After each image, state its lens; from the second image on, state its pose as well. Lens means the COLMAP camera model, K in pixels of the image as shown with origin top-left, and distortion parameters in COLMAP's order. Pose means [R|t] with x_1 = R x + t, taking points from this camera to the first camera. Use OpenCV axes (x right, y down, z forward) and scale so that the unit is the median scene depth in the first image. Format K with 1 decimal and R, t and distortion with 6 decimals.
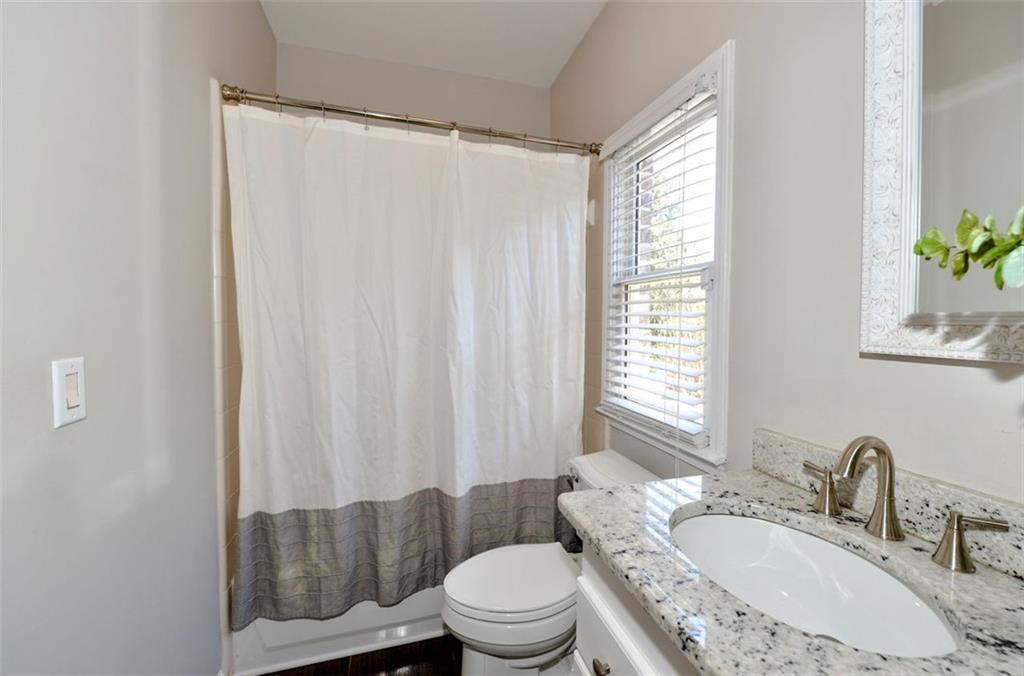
lens RADIAL K [[410.1, 0, 512.0], [0, 410.1, 338.0], [0, 0, 1]] dist [-0.000858, -0.000065]
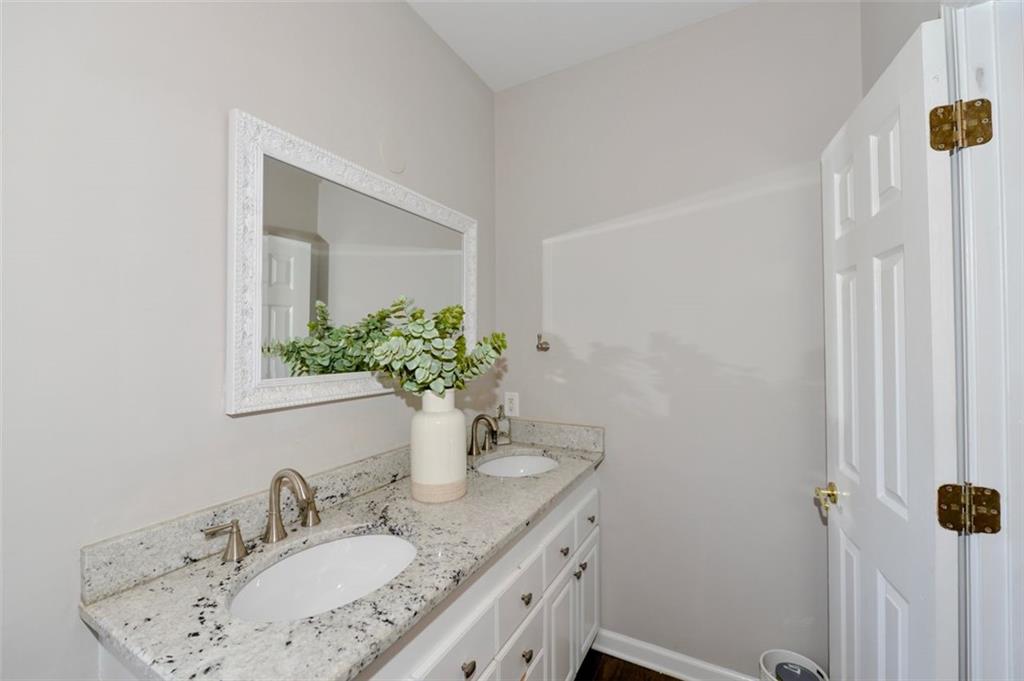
lens RADIAL K [[448.7, 0, 512.0], [0, 448.7, 340.5], [0, 0, 1]] dist [-0.000703, -0.000170]
pose [[-0.729781, 0.000365, 0.683681, -0.721786], [0.031018, 0.998988, 0.032575, -0.218922], [-0.682977, 0.044979, -0.729054, 1.517668]]
